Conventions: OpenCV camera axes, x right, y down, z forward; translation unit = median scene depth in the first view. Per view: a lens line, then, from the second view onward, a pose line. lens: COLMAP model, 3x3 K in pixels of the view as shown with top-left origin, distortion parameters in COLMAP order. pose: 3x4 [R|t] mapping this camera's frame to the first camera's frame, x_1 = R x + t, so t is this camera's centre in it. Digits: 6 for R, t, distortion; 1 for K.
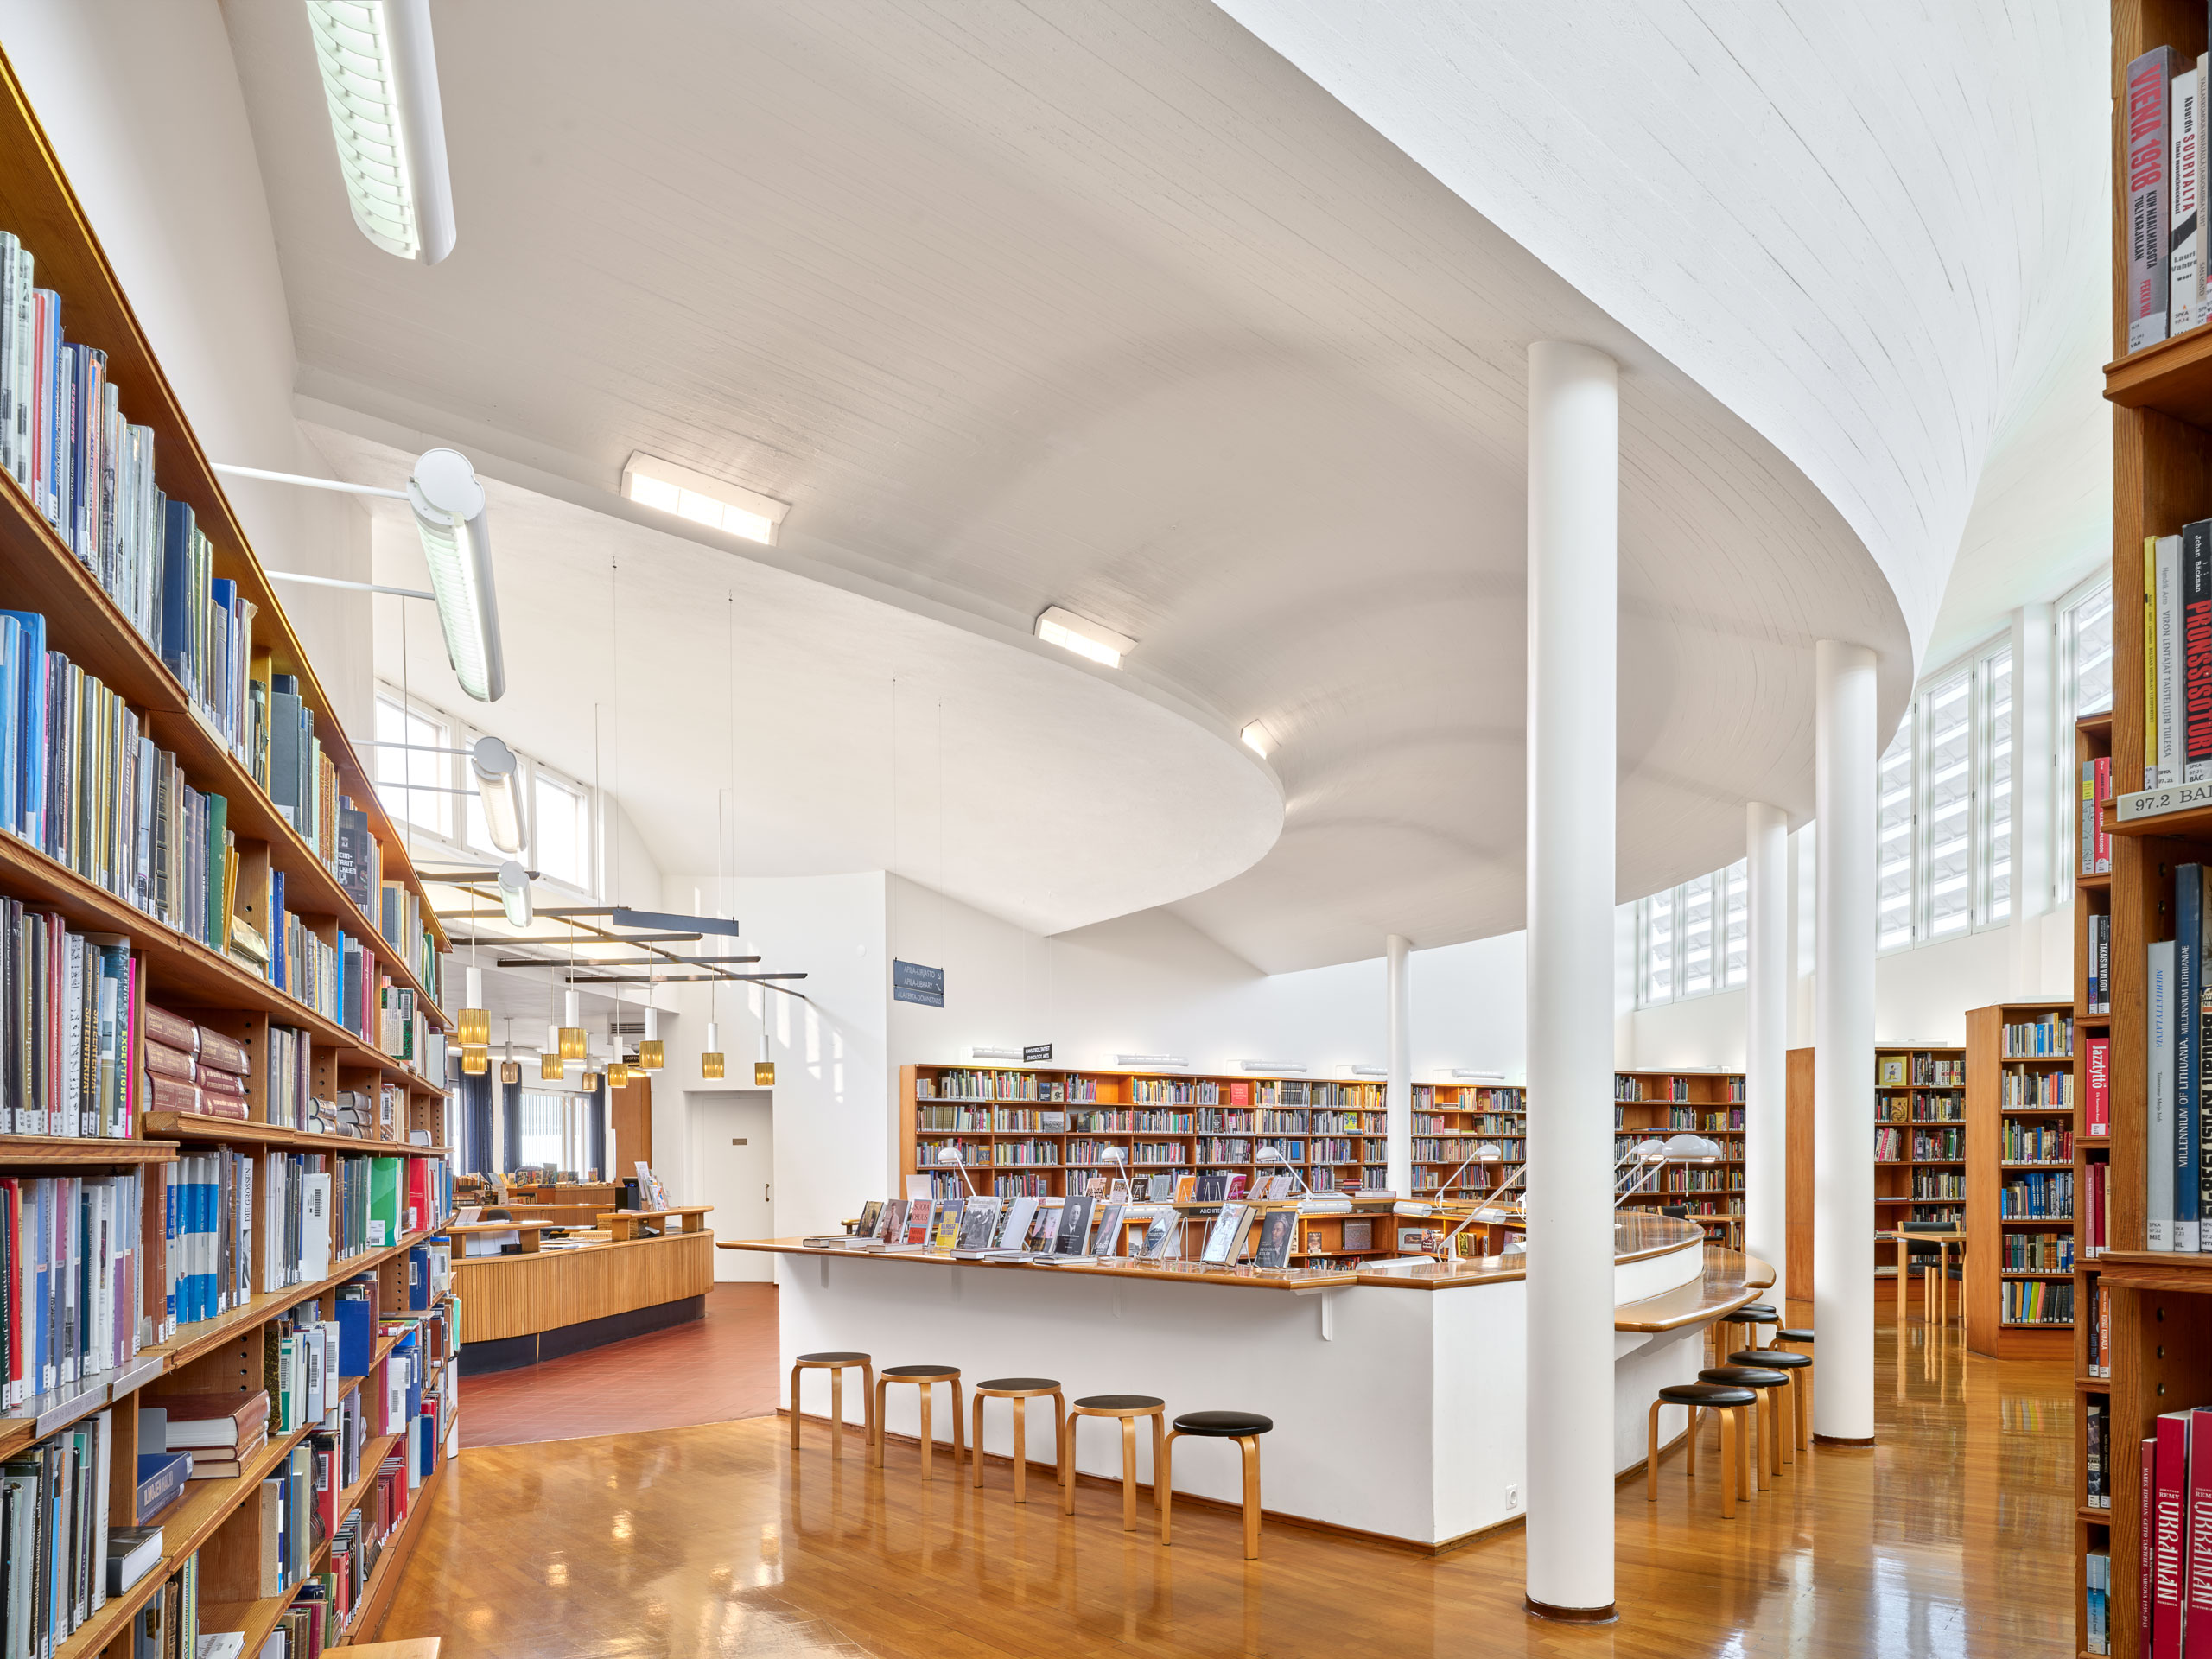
lens RADIAL K [[1665.0, 0, 1108.6], [0, 1665.0, 1138.0], [0, 0, 1]] dist [0.014119, -0.001149]
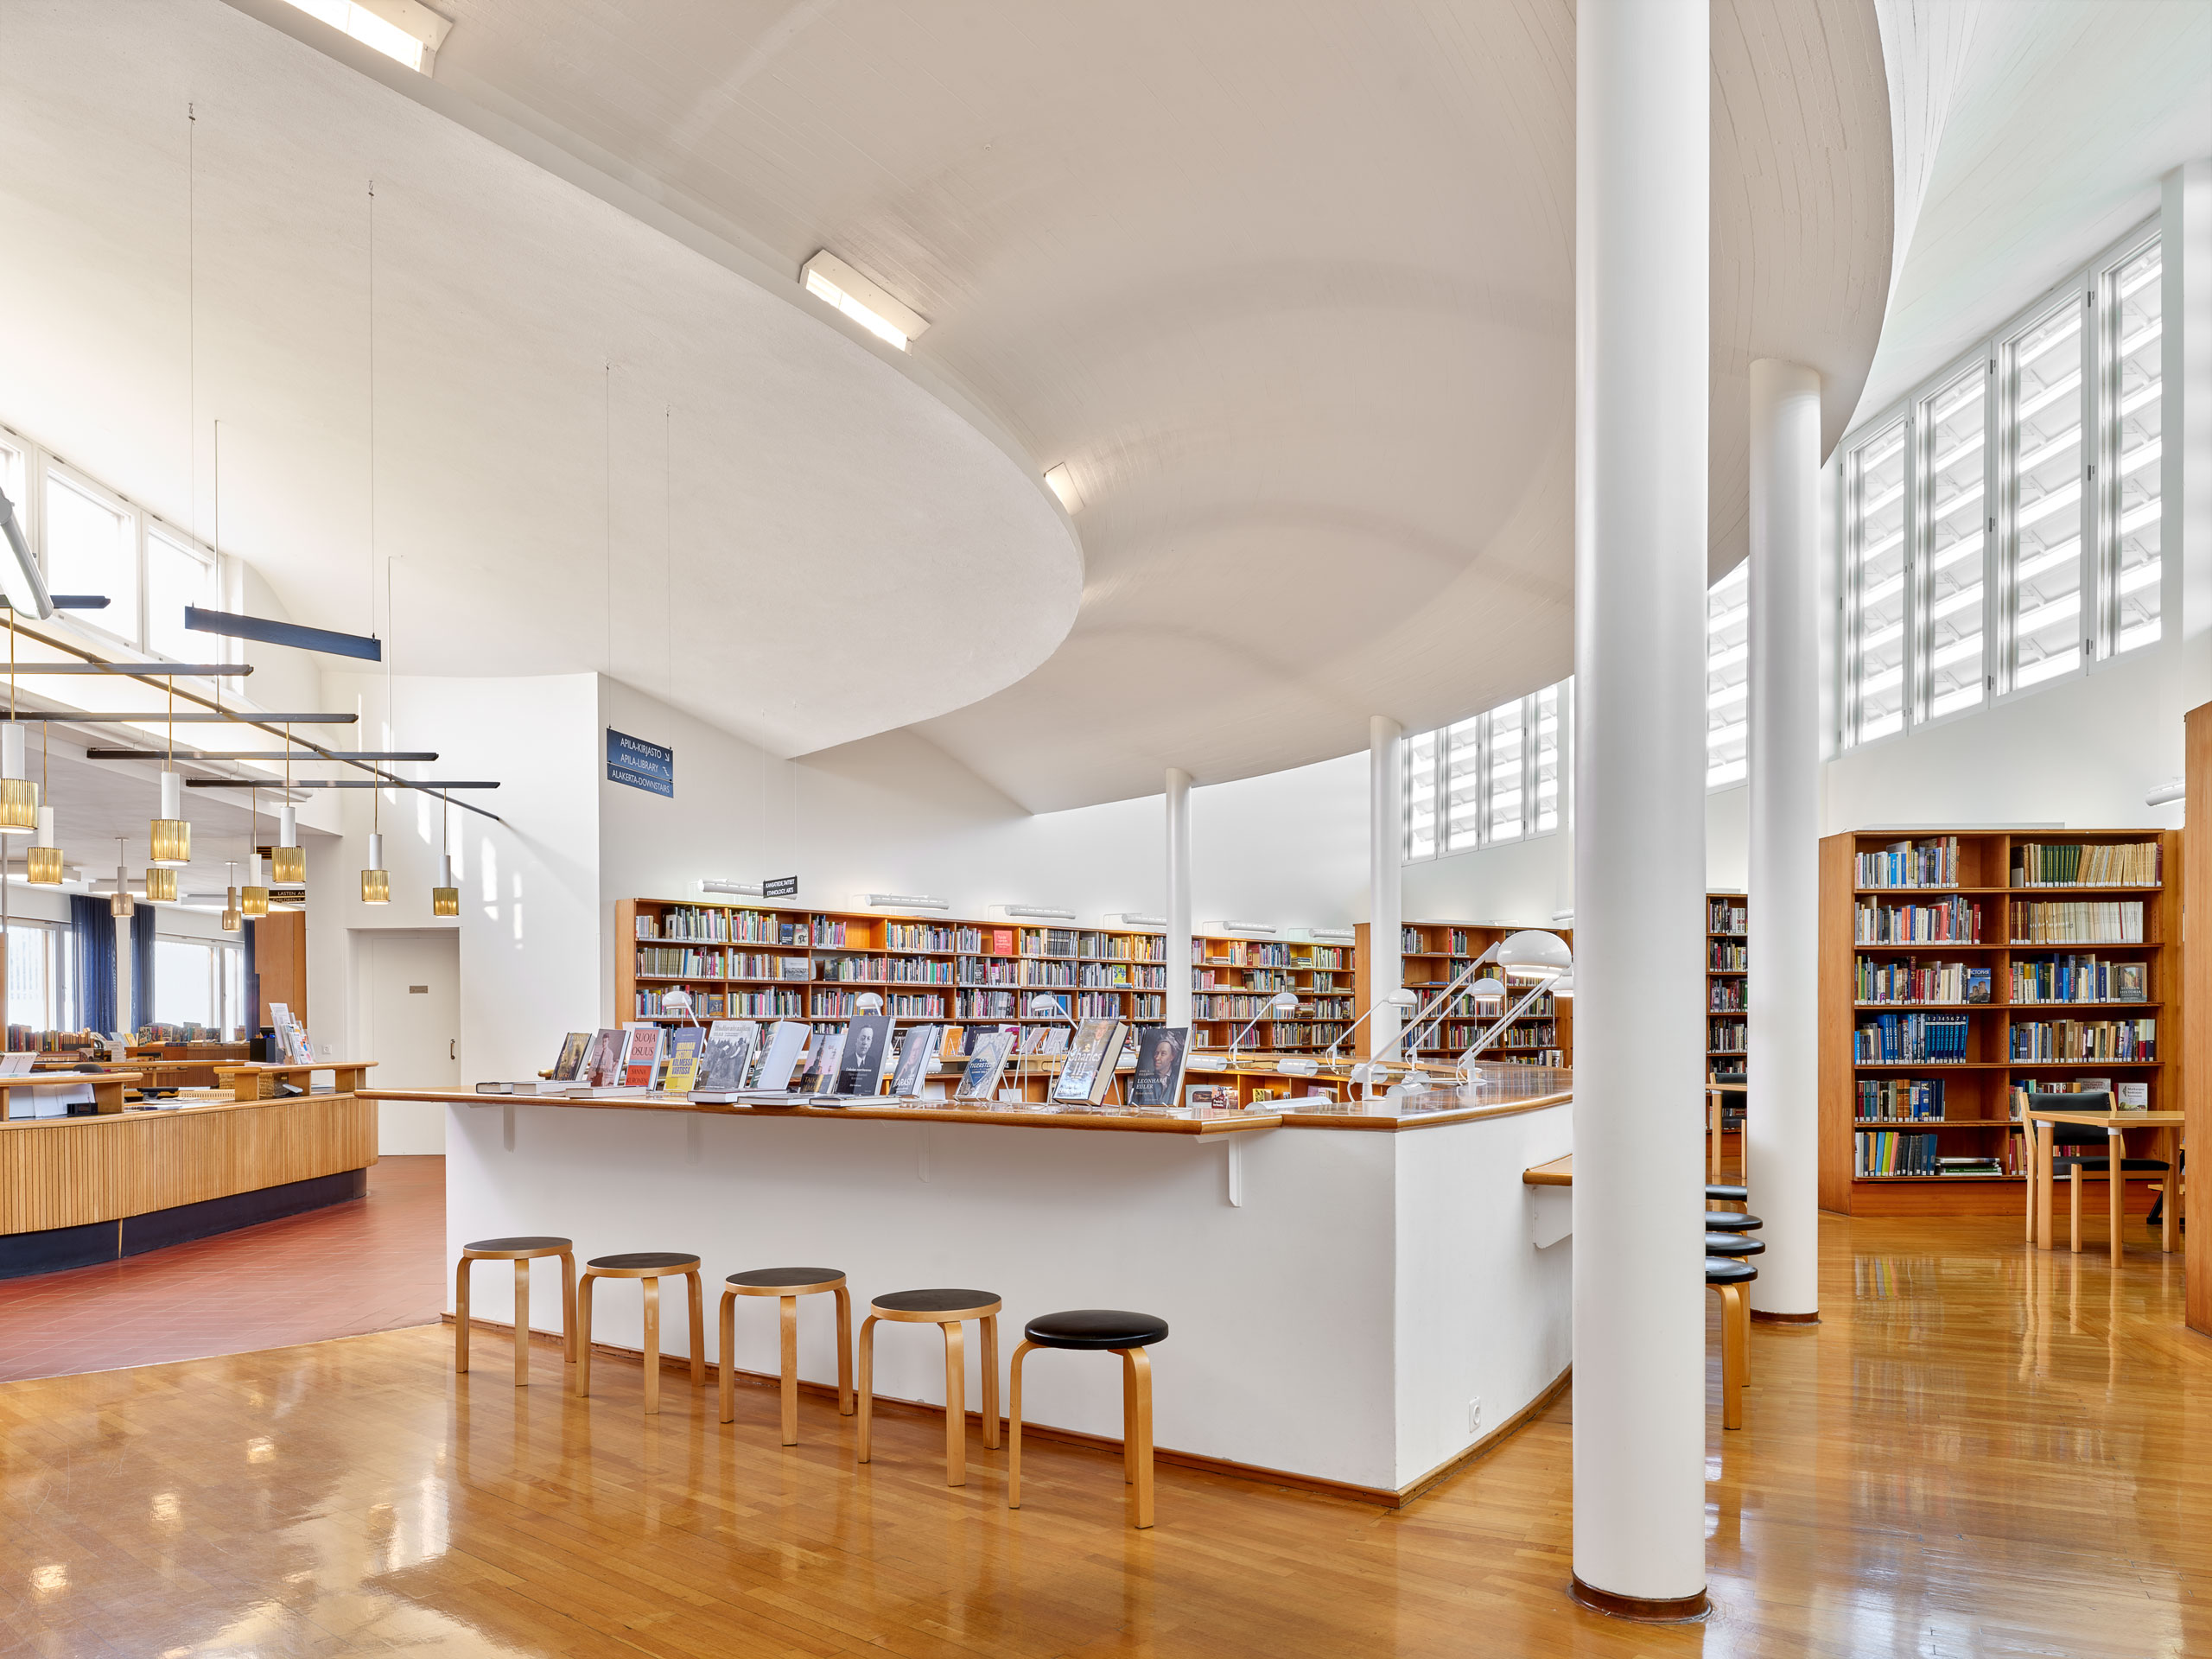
lens RADIAL K [[1657.7, 0, 1124.4], [0, 1657.7, 1011.1], [0, 0, 1]] dist [0.023058, -0.029890]
pose [[0.985208, 0.001733, 0.171353, -0.019732], [-0.001682, 0.999998, -0.000438, 0.020155], [-0.171353, 0.000143, 0.985210, 0.162514]]
